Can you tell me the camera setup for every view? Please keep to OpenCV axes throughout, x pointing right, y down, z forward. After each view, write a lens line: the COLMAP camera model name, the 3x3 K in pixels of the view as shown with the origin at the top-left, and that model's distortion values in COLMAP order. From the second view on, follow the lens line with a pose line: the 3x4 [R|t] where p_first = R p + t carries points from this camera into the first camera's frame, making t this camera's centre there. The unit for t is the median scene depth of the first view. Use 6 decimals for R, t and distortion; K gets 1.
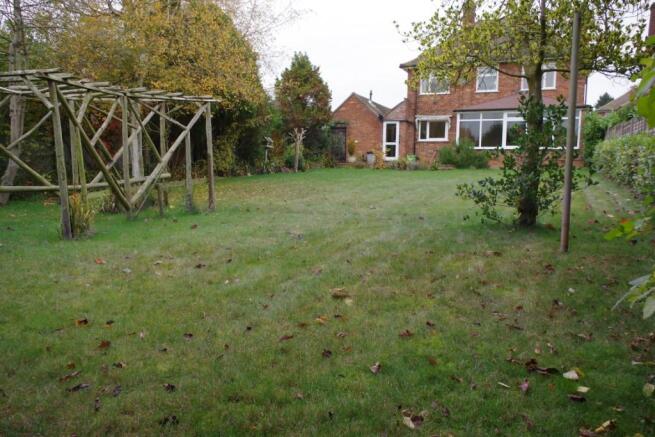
lens RADIAL K [[504.8, 0, 327.1], [0, 504.8, 218.5], [0, 0, 1]] dist [-0.000840, 0.000767]
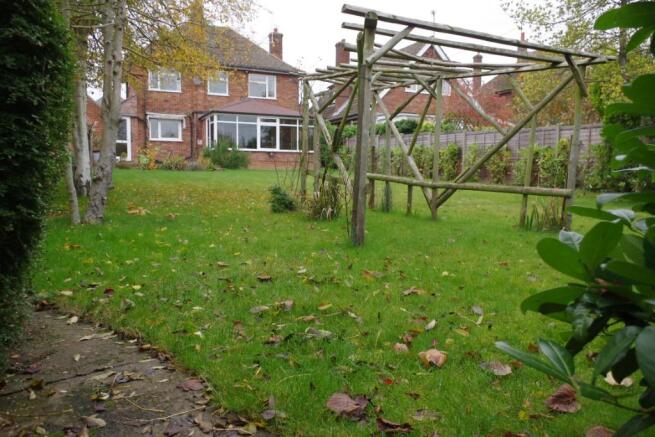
lens RADIAL K [[504.8, 0, 327.3], [0, 504.8, 218.6], [0, 0, 1]] dist [-0.000840, 0.000767]
pose [[0.629012, -0.088227, 0.772373, -0.364559], [0.085930, 0.995342, 0.043717, -0.023105], [-0.772632, 0.038871, 0.633663, 0.175647]]
